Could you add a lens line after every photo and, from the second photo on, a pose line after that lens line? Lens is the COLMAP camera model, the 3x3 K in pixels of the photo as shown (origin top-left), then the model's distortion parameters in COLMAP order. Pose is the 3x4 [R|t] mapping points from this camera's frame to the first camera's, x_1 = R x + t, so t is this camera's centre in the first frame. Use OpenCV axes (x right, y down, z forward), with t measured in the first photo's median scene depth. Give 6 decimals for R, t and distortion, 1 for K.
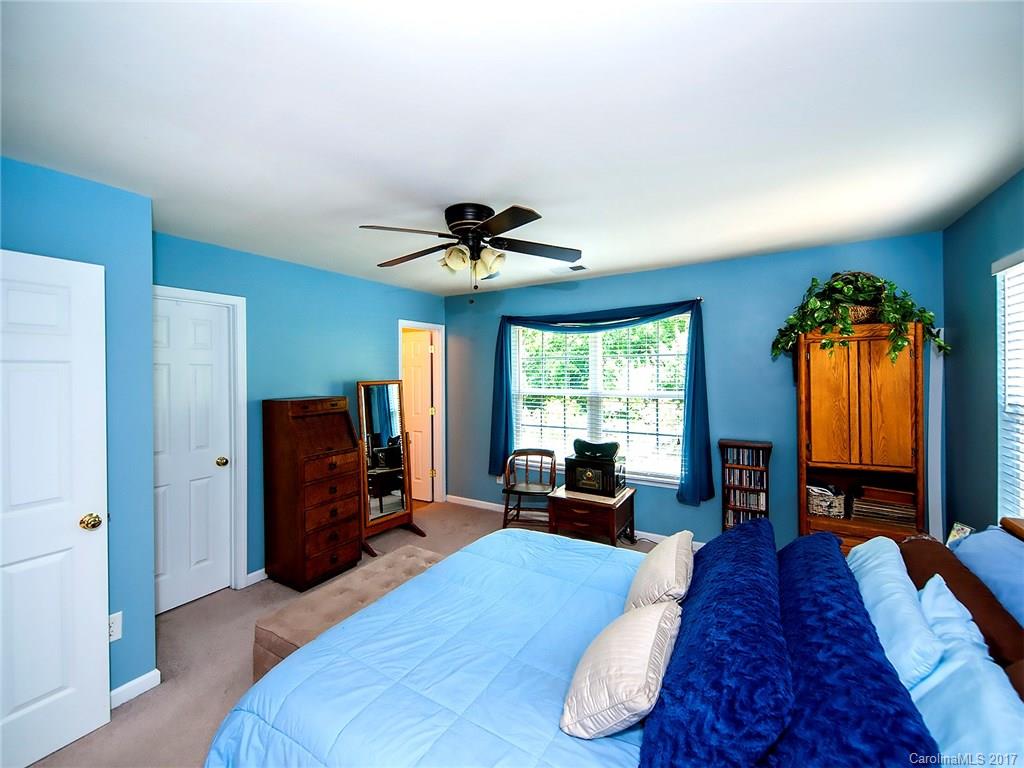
lens RADIAL K [[423.6, 0, 507.7], [0, 423.6, 376.4], [0, 0, 1]] dist [0.009207, -0.000220]
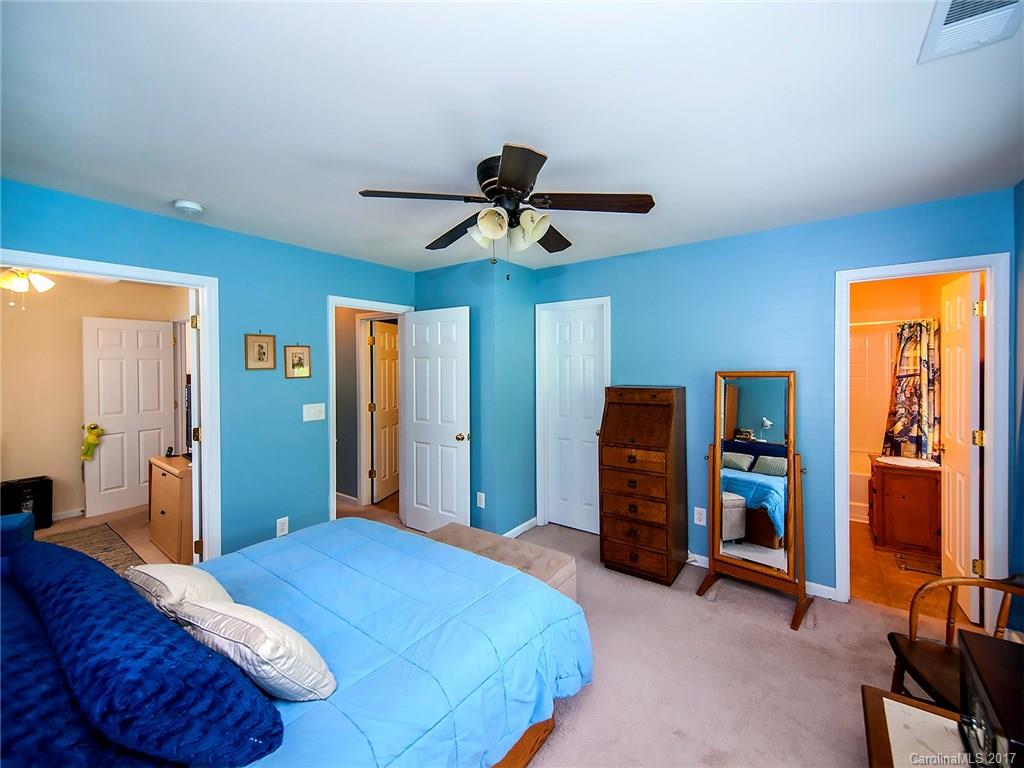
lens RADIAL K [[415.8, 0, 512.0], [0, 415.8, 384.0], [0, 0, 1]] dist [0.000339, 0.000006]
pose [[-0.105451, 0.061158, -0.992542, 0.789893], [0.002025, 0.998118, 0.061286, -0.021608], [0.994422, 0.004453, -0.105376, 1.236406]]
